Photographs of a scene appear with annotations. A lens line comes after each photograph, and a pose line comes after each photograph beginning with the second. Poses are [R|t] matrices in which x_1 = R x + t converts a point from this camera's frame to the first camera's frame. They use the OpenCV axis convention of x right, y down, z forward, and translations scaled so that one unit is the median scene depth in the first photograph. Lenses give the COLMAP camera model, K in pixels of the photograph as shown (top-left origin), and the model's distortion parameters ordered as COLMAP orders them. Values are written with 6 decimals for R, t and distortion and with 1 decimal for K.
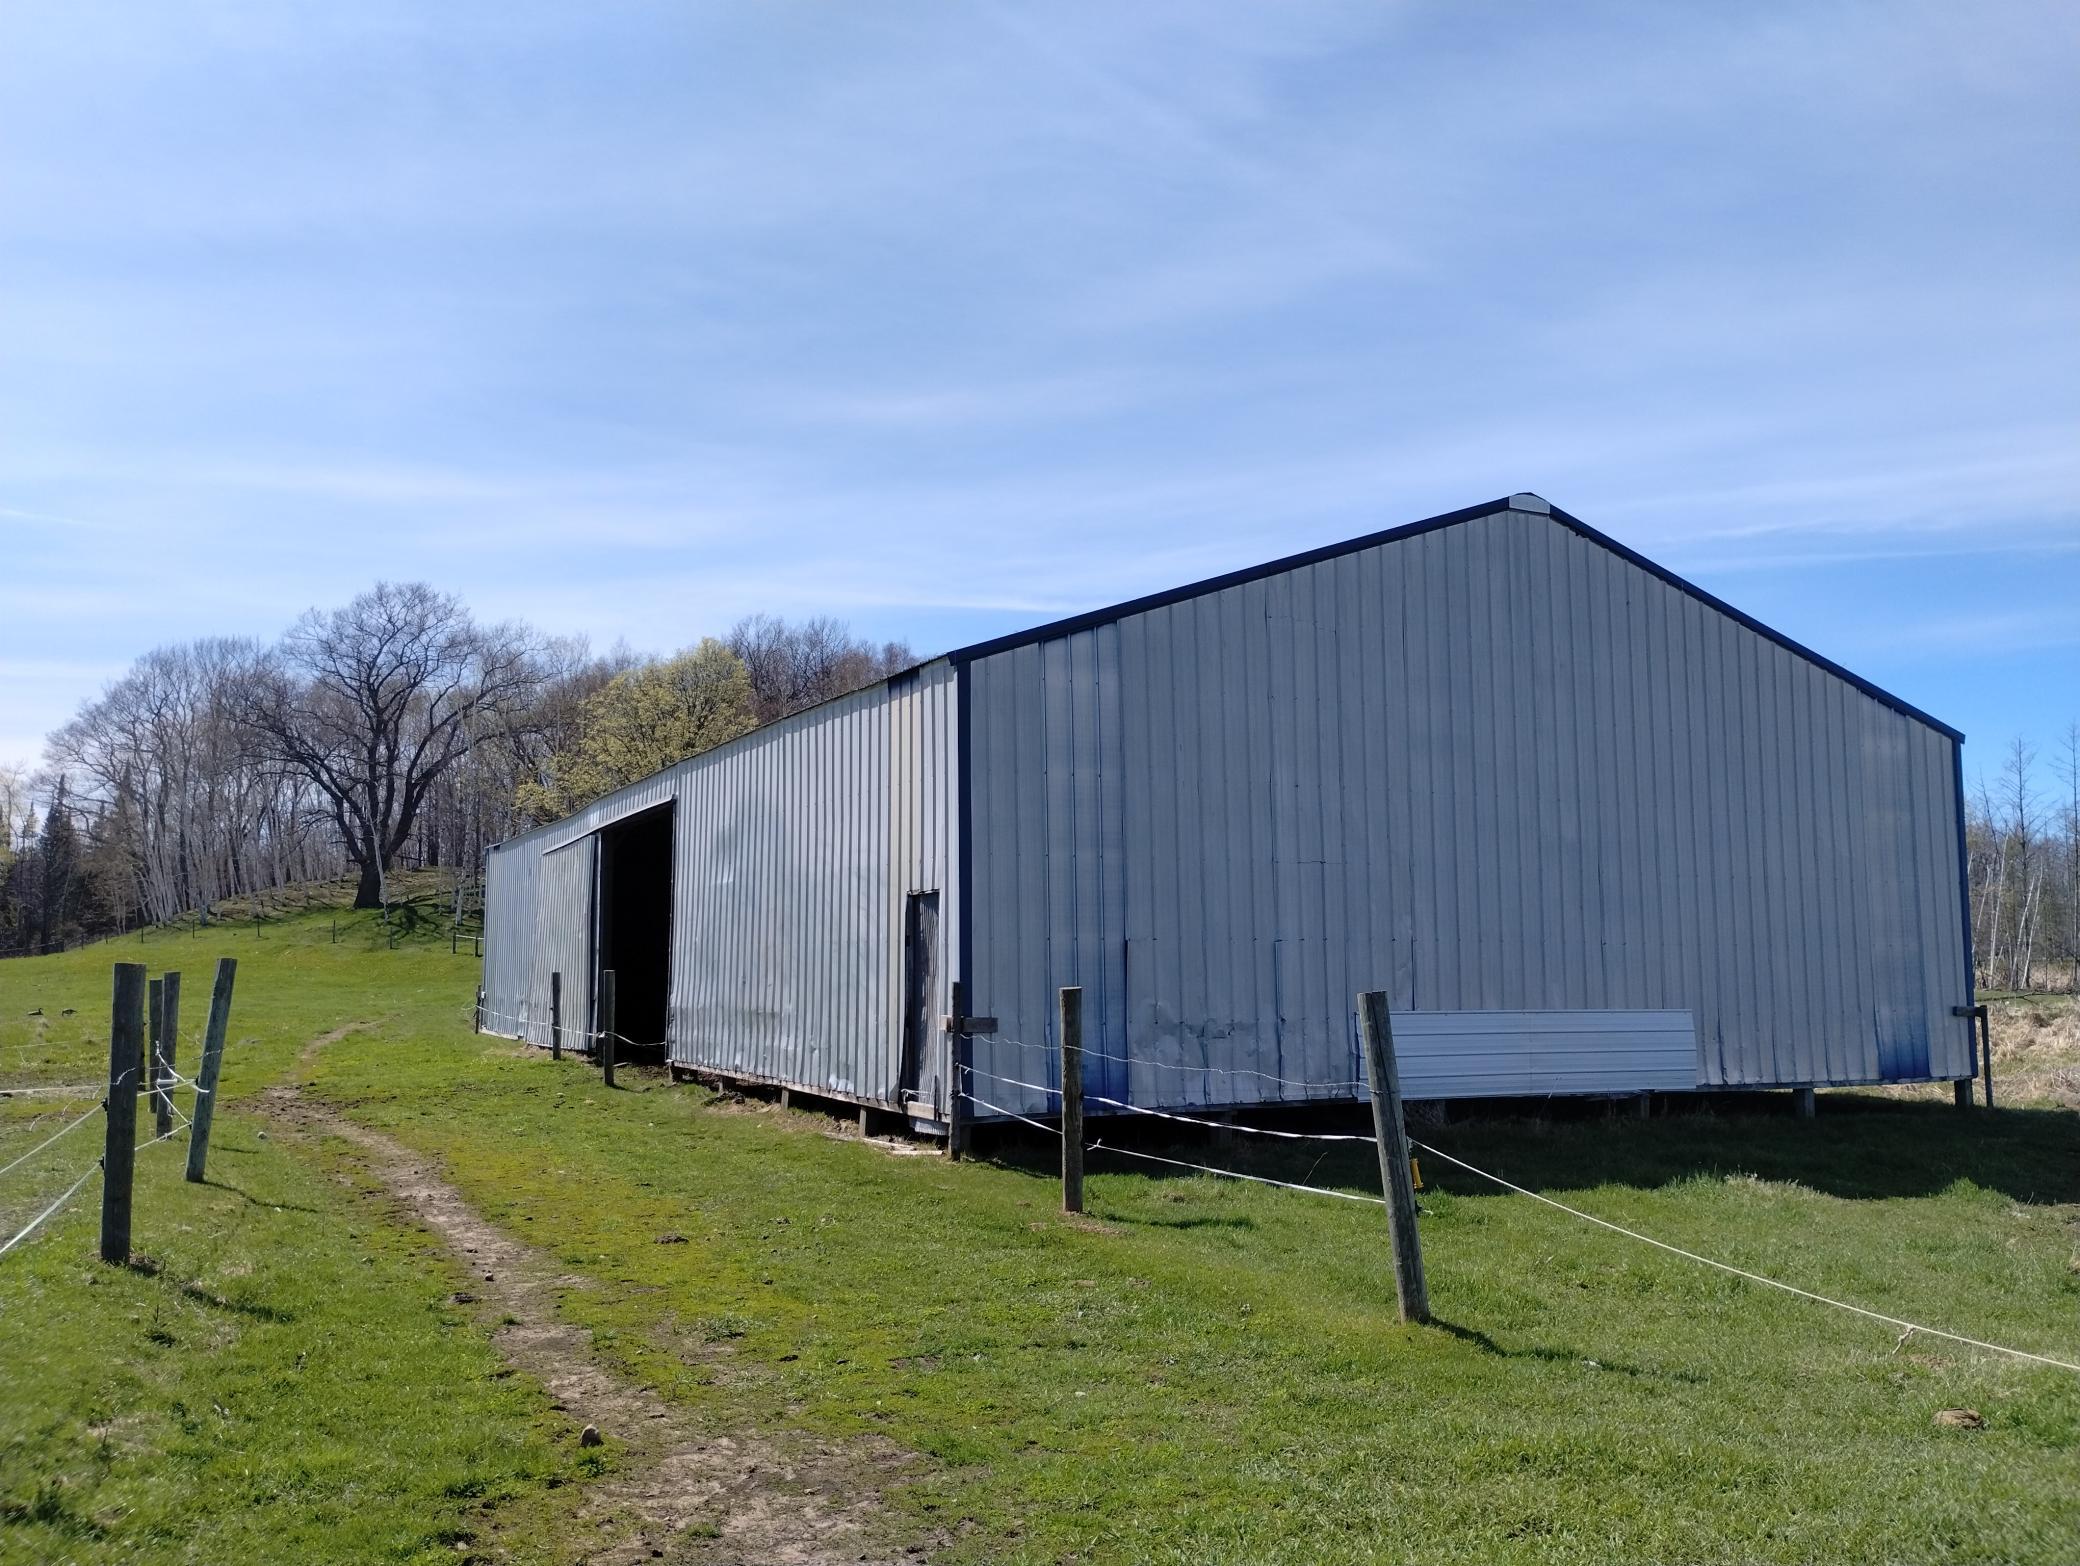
lens RADIAL K [[1743.7, 0, 1031.5], [0, 1743.7, 783.8], [0, 0, 1]] dist [0.050992, -0.064079]
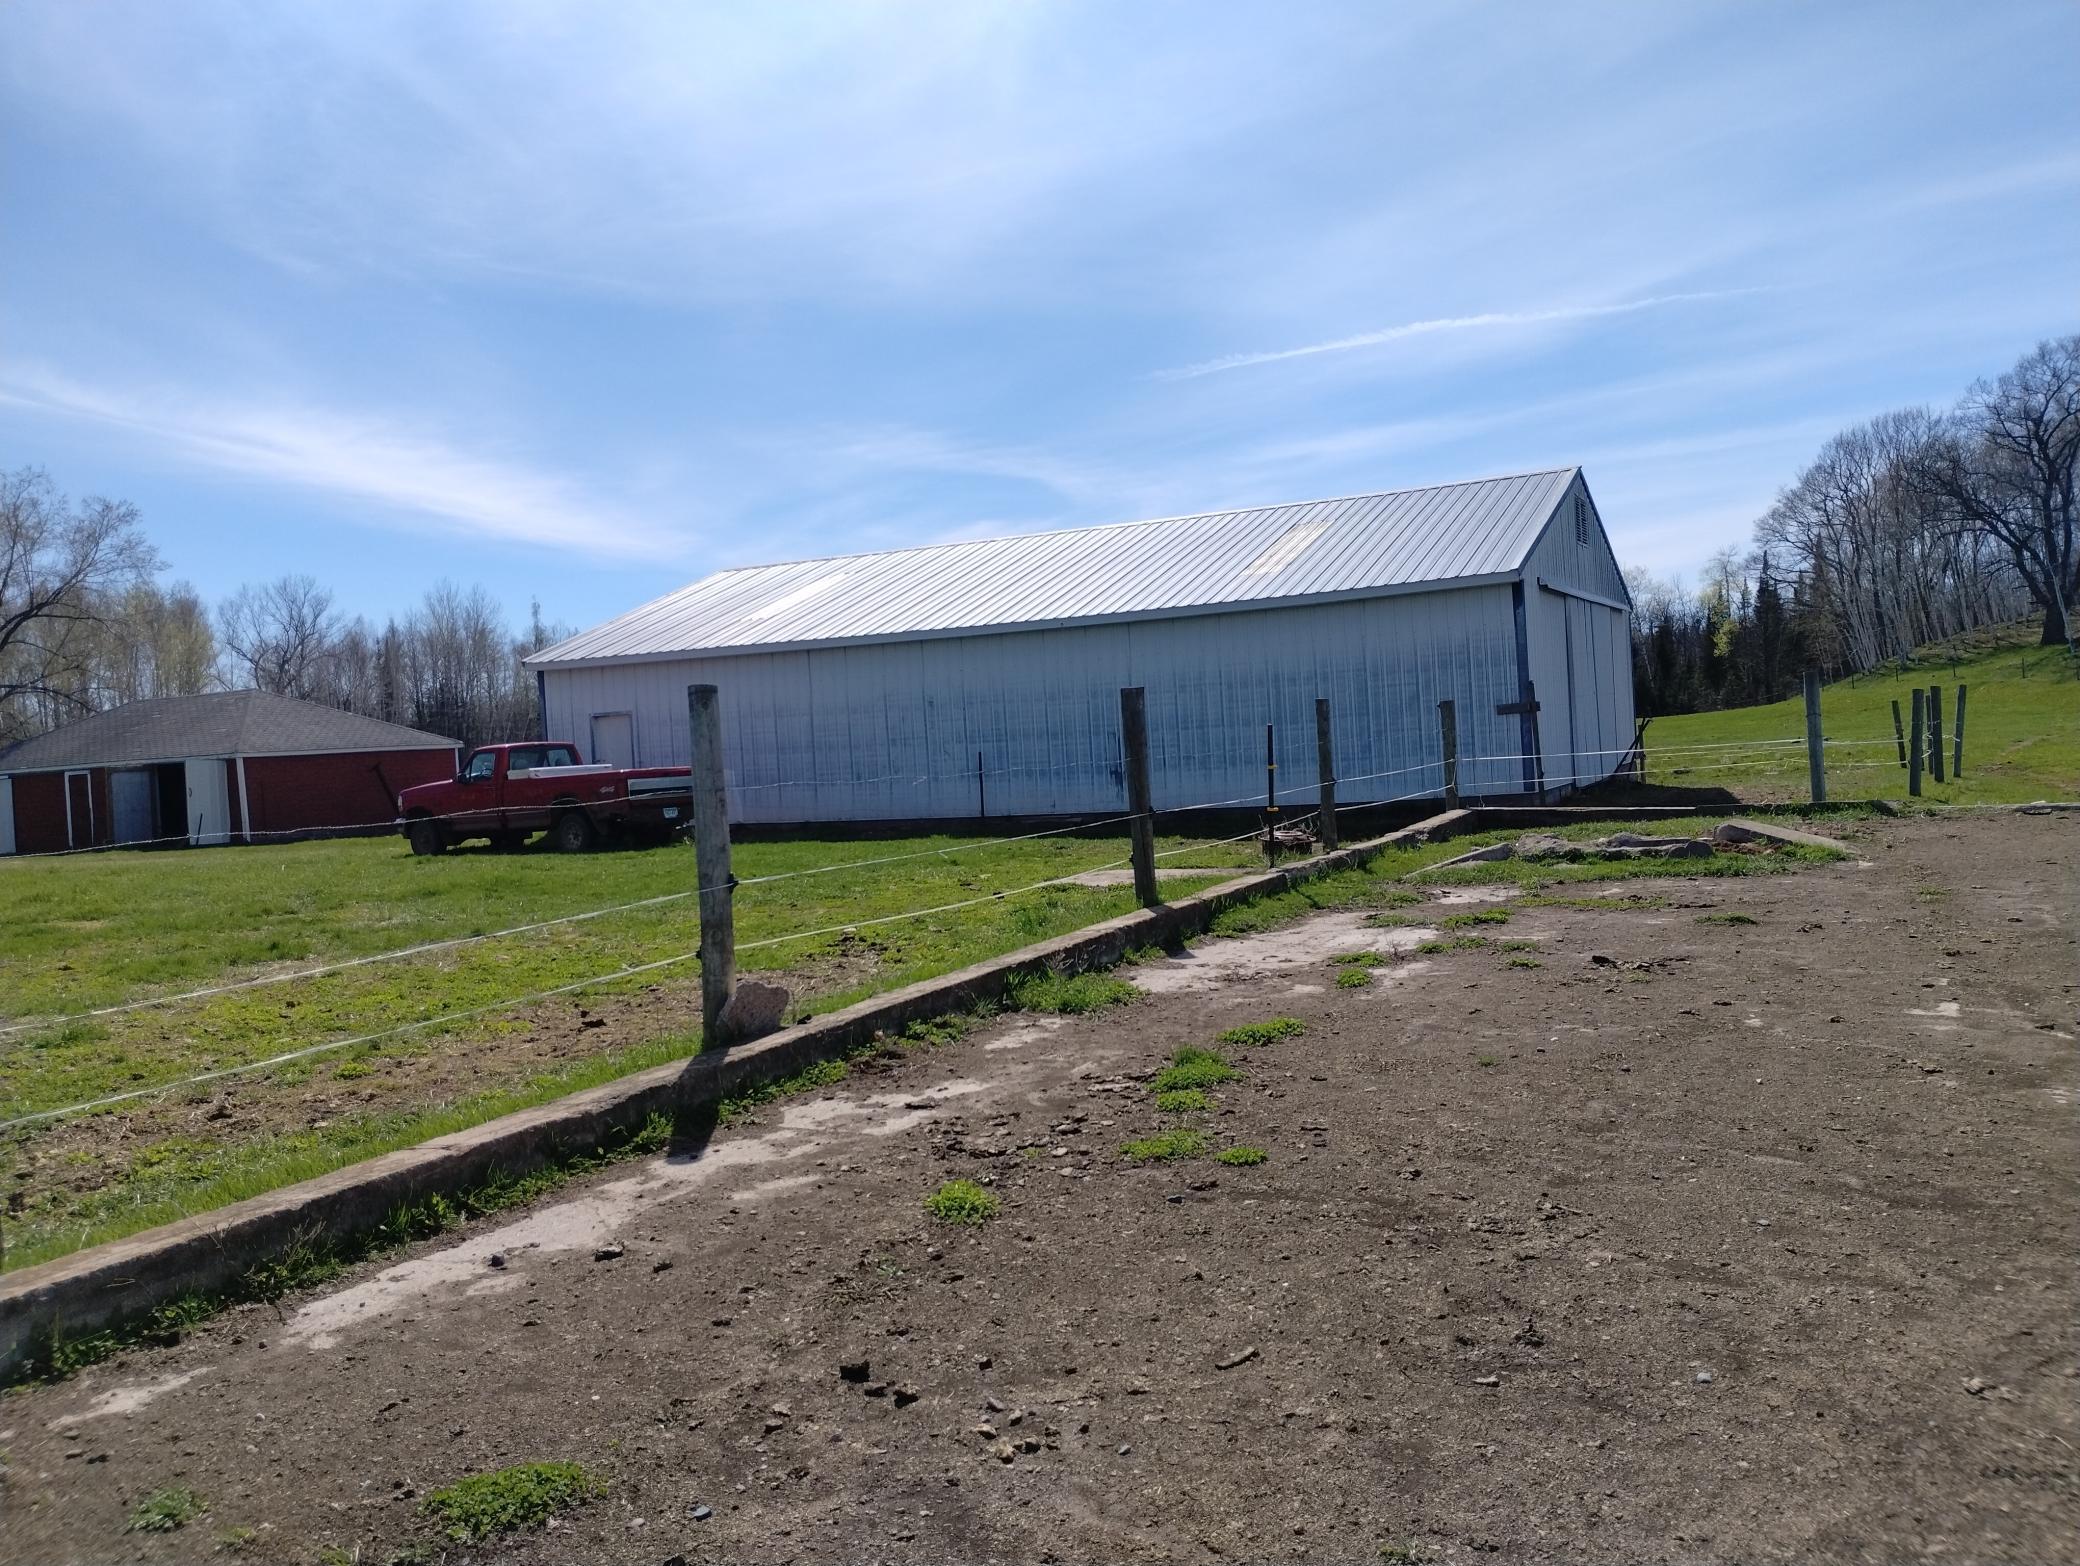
lens RADIAL K [[1743.7, 0, 1031.1], [0, 1743.7, 791.2], [0, 0, 1]] dist [0.050992, -0.064079]
pose [[0.625602, -0.018819, -0.779915, 0.075604], [0.133931, 0.987458, 0.083605, -0.015556], [0.768560, -0.156759, 0.620276, -0.182520]]
